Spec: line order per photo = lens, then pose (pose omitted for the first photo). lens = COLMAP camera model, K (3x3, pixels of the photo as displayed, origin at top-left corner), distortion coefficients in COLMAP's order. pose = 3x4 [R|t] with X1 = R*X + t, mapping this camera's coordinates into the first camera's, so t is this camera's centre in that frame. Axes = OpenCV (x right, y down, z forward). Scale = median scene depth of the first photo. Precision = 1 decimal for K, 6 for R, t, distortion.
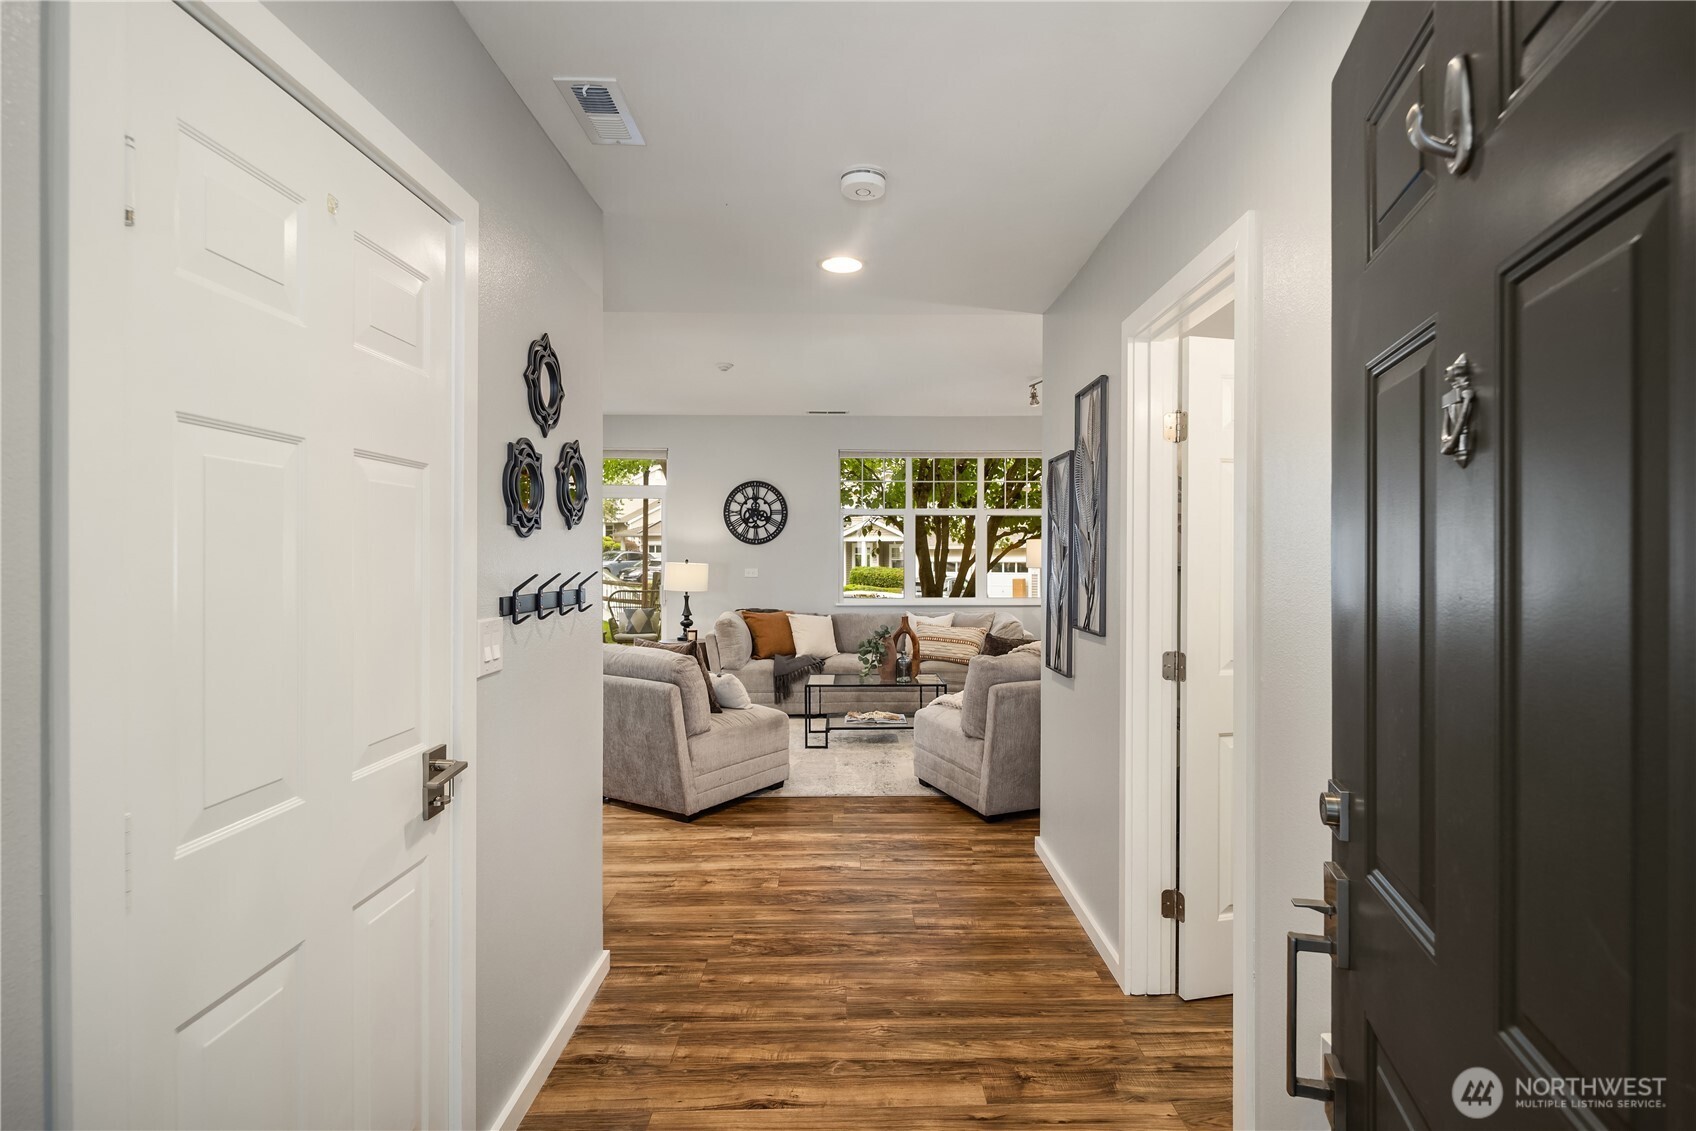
lens RADIAL K [[830.9, 0, 865.6], [0, 830.9, 563.3], [0, 0, 1]] dist [0.002752, -0.000317]
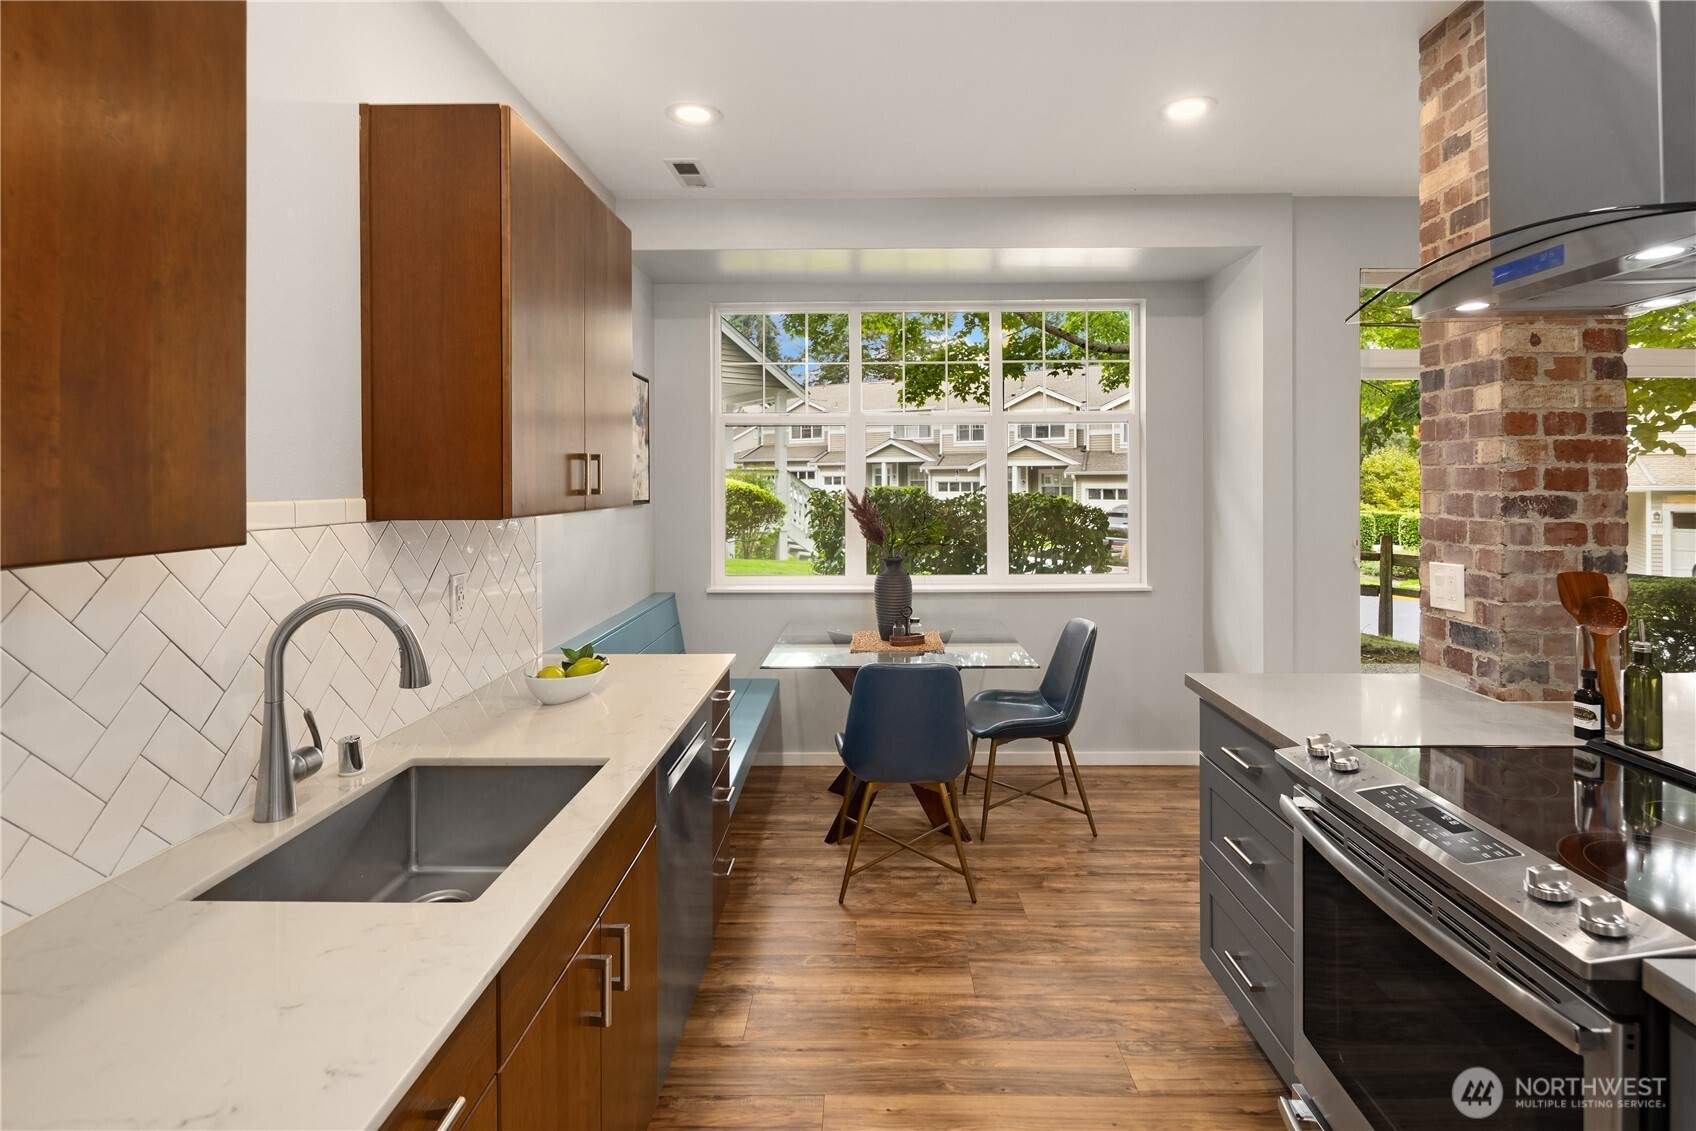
lens RADIAL K [[821.6, 0, 858.1], [0, 821.6, 480.0], [0, 0, 1]] dist [0.000286, -0.000772]
pose [[0.999197, -0.007063, -0.039436, -0.726489], [0.006679, 0.999929, -0.009882, -0.019182], [0.039503, 0.009611, 0.999173, 0.523151]]
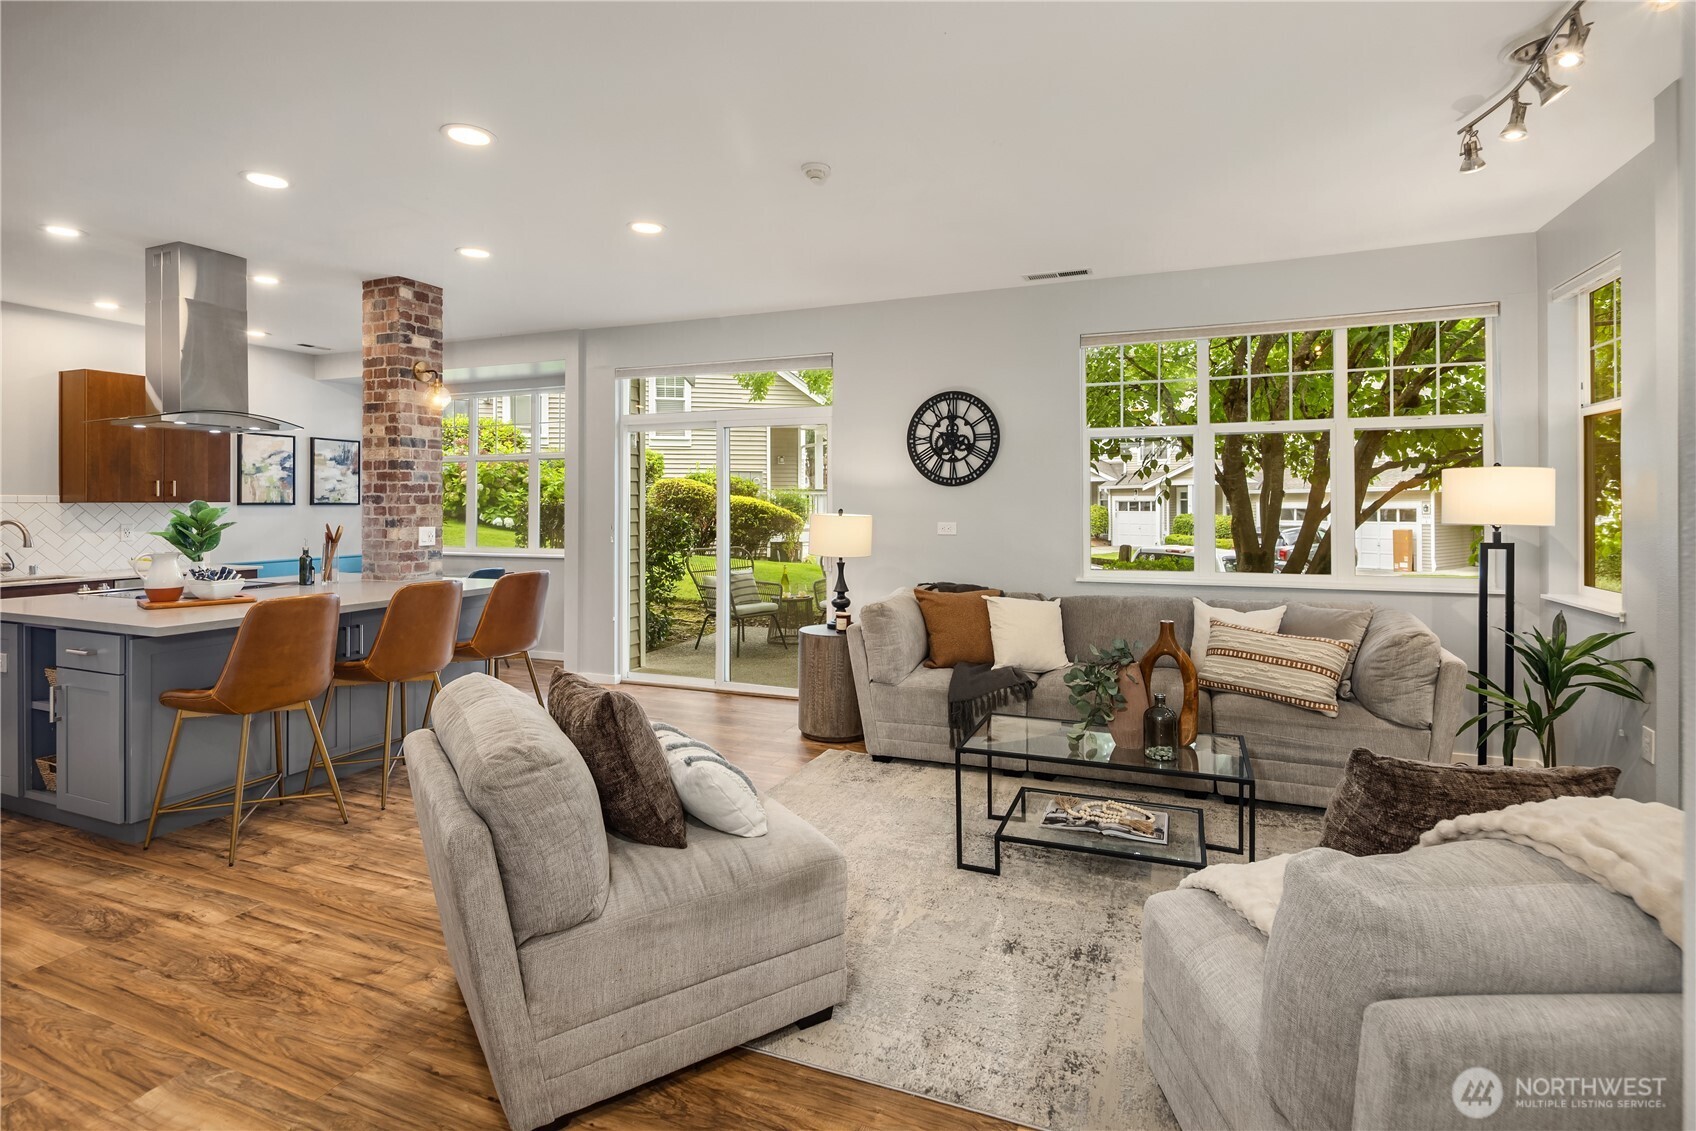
lens RADIAL K [[818.9, 0, 849.2], [0, 818.9, 499.4], [0, 0, 1]] dist [-0.000092, -0.001405]
pose [[0.917687, -0.006160, -0.397256, 0.053368], [0.001208, 0.999918, -0.012714, -0.003743], [0.397302, 0.011187, 0.917620, 0.361618]]
